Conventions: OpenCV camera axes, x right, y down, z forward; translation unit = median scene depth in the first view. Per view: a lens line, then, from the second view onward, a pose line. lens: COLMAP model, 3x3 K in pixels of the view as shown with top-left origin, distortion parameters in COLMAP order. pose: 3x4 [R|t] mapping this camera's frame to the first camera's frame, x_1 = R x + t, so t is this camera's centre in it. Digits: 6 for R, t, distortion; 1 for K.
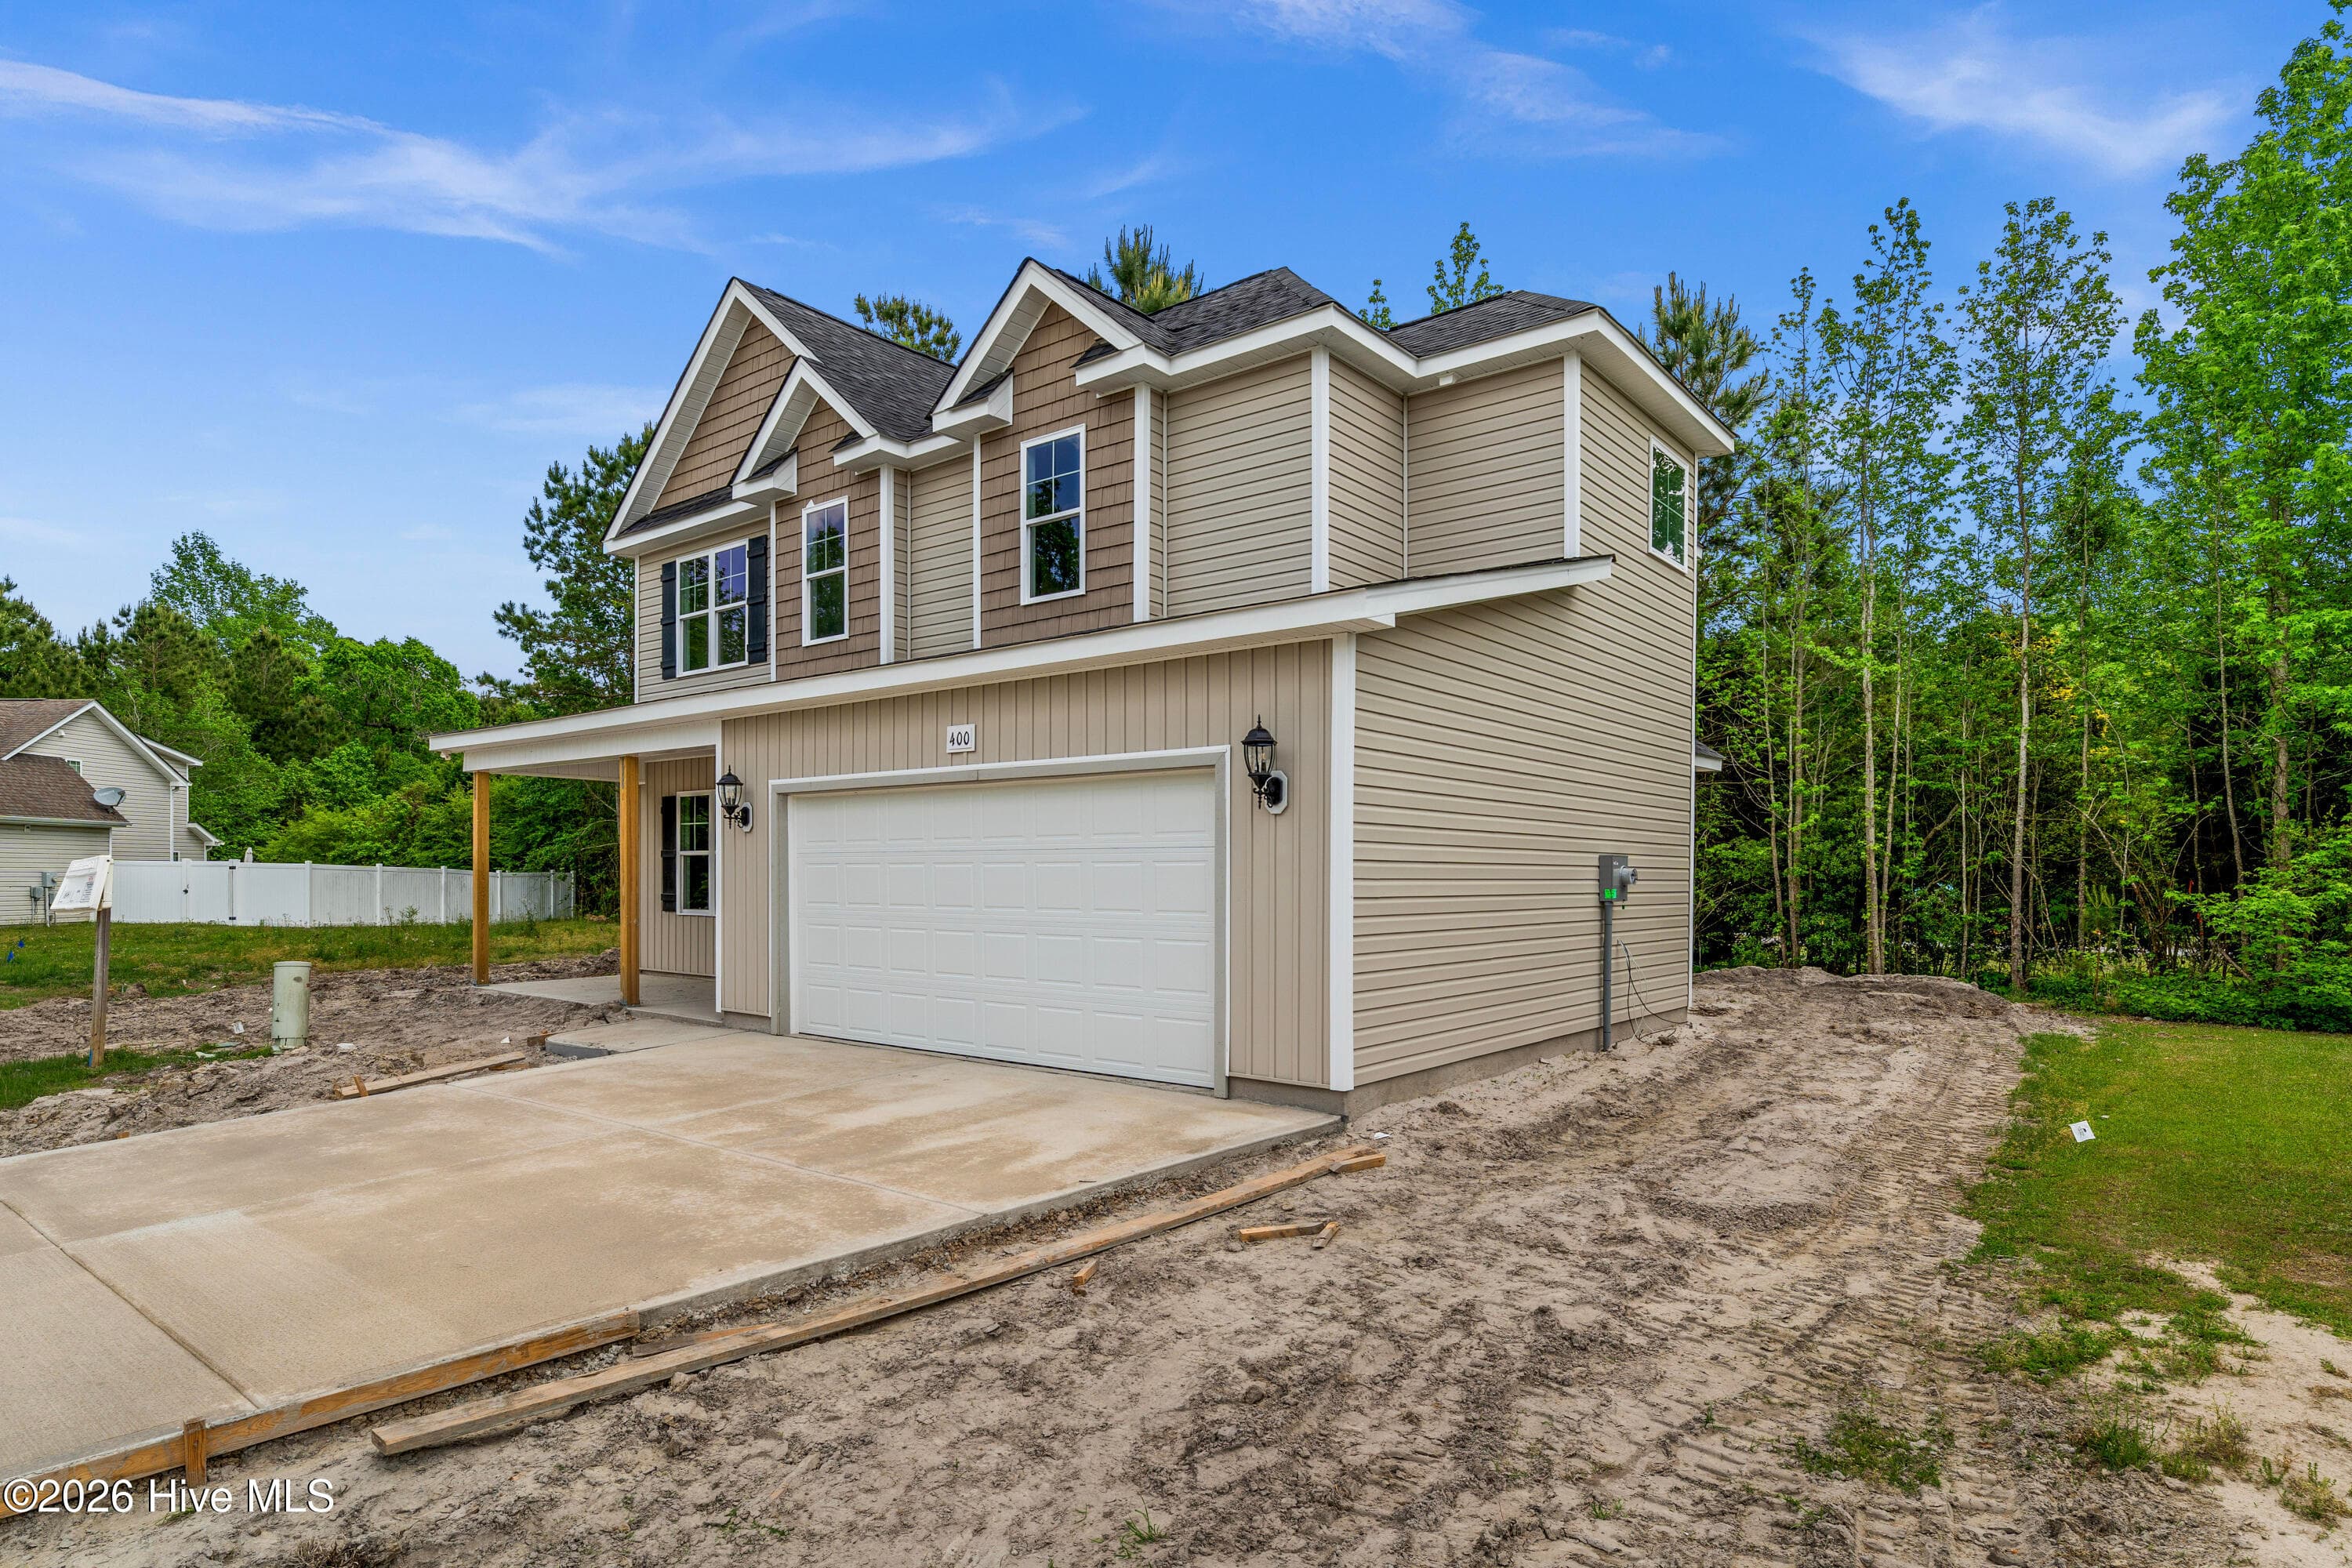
lens RADIAL K [[1275.6, 0, 1180.0], [0, 1275.6, 974.3], [0, 0, 1]] dist [-0.001558, -0.000431]
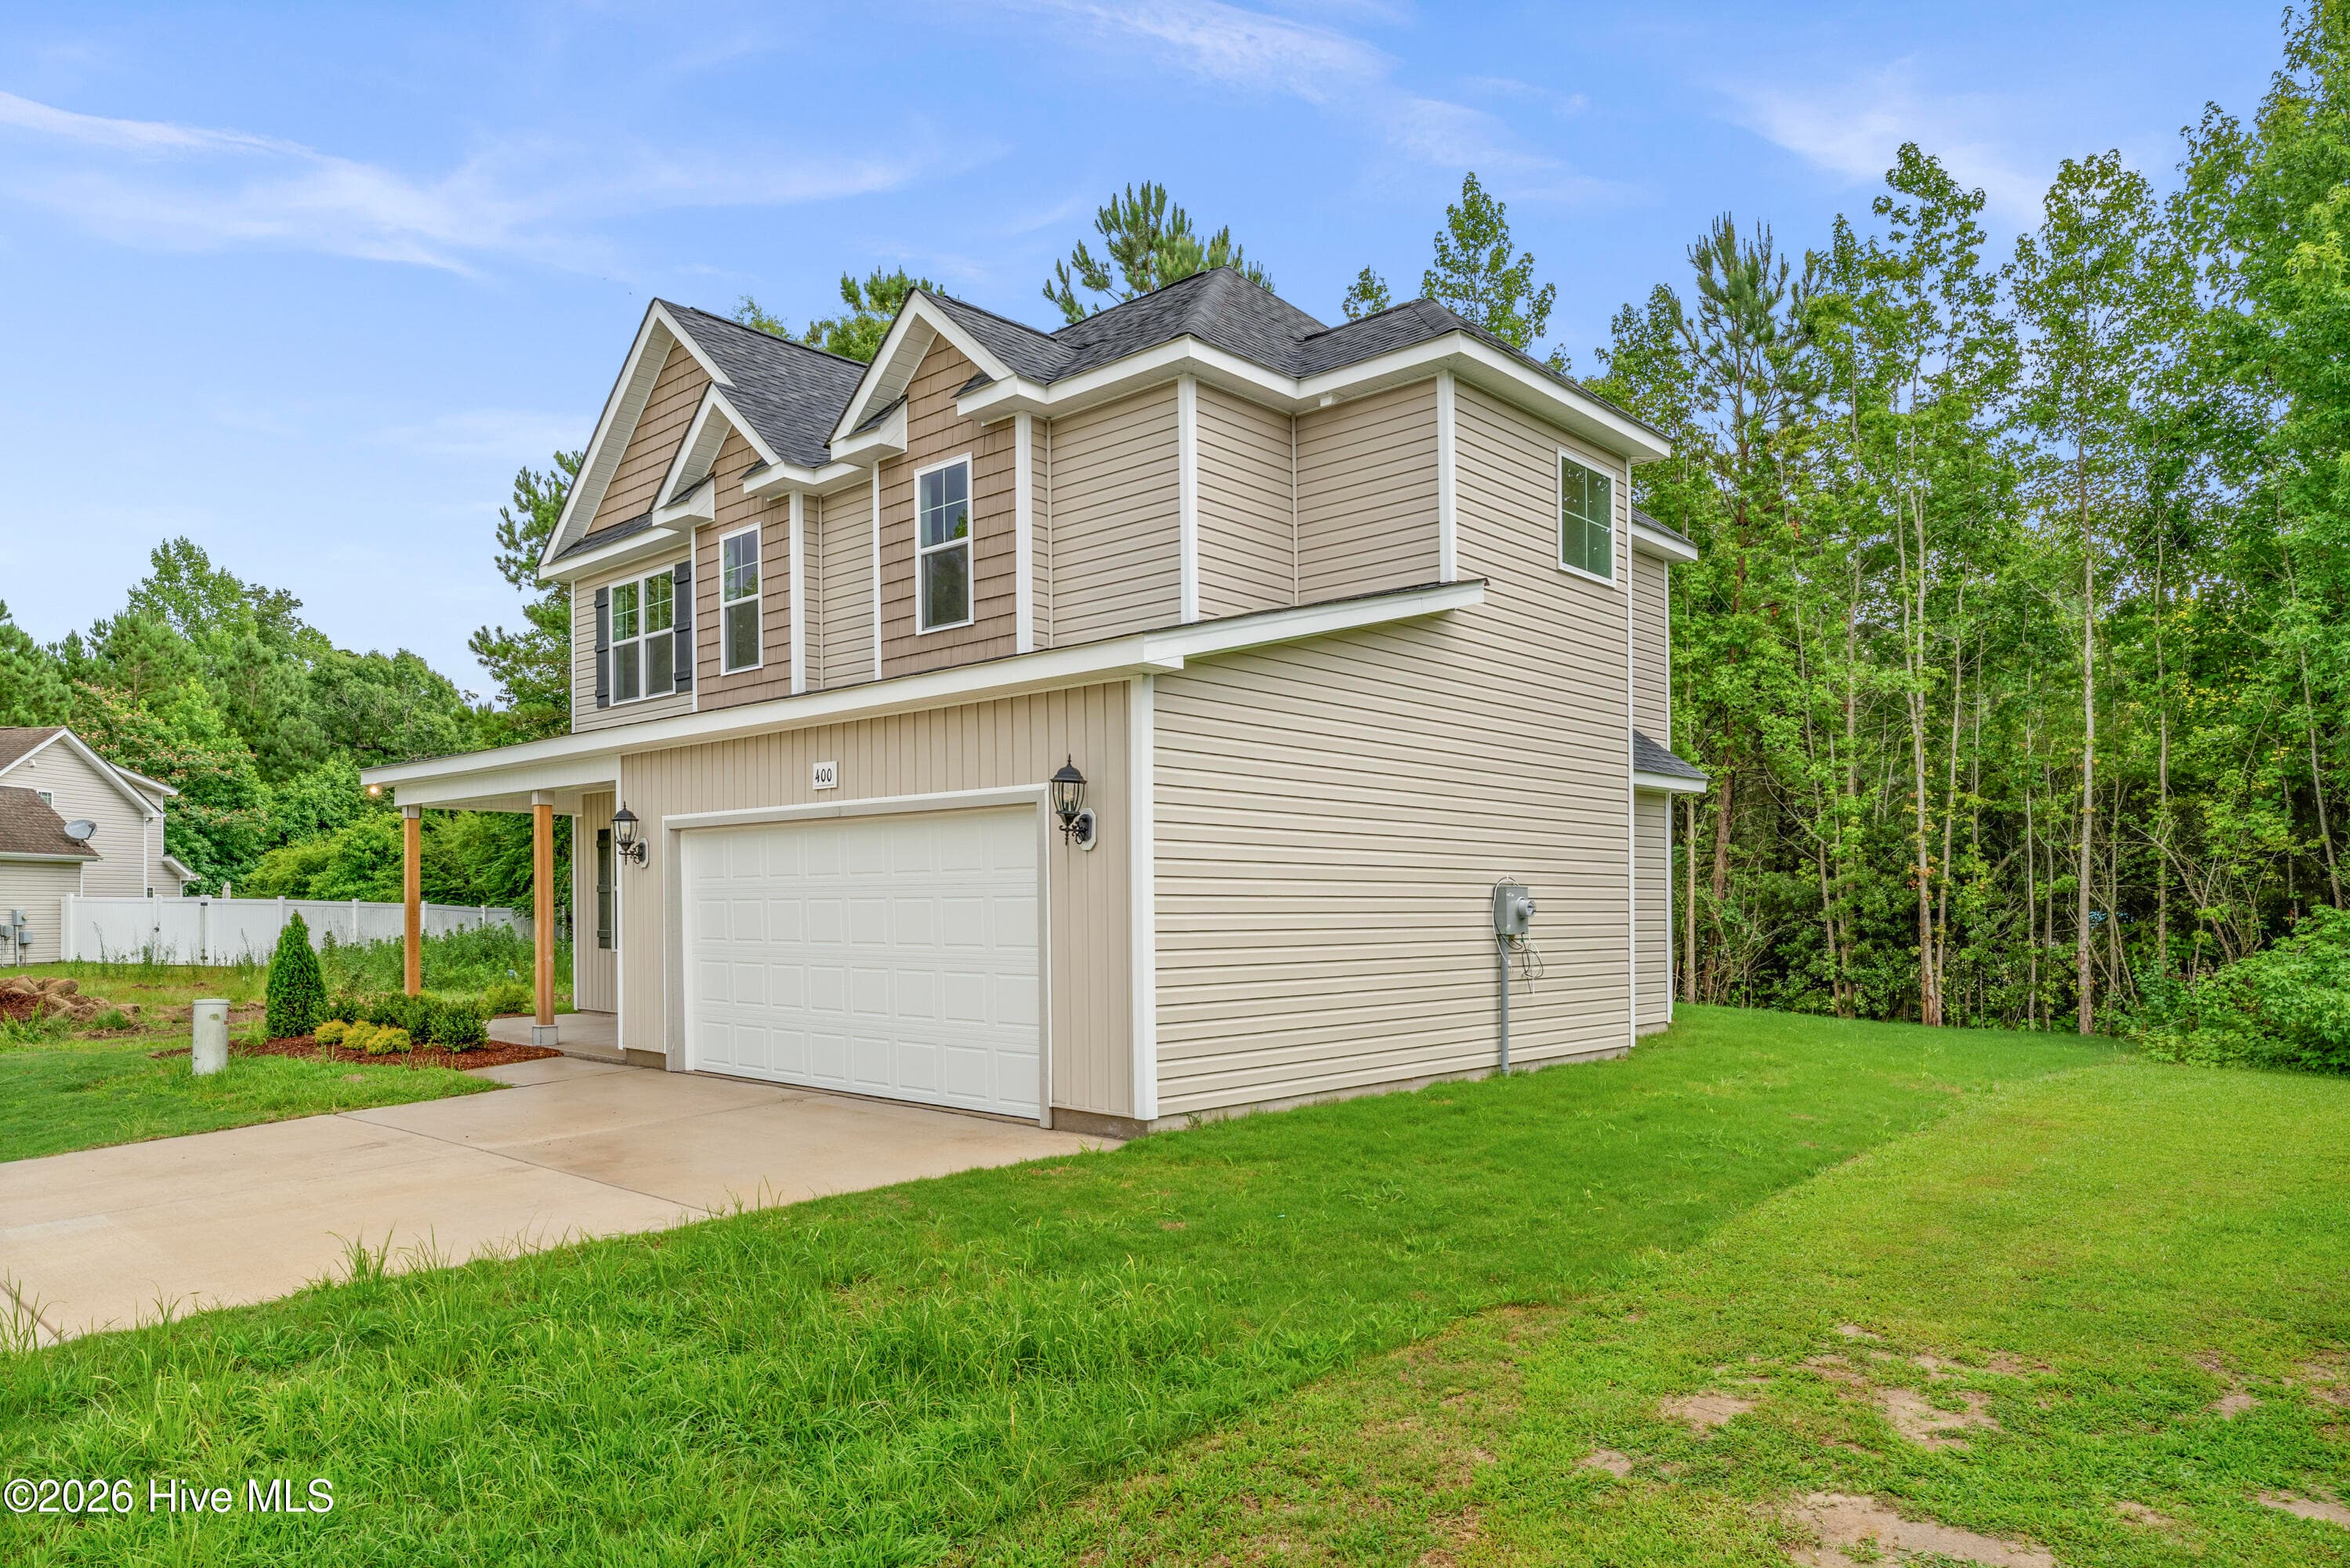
lens RADIAL K [[1473.7, 0, 1181.0], [0, 1473.7, 1028.1], [0, 0, 1]] dist [-0.021727, 0.027688]
pose [[0.997806, 0.000273, -0.066210, 0.141732], [0.000121, 0.999982, 0.005950, 0.006340], [0.066211, -0.005945, 0.997788, -0.109749]]
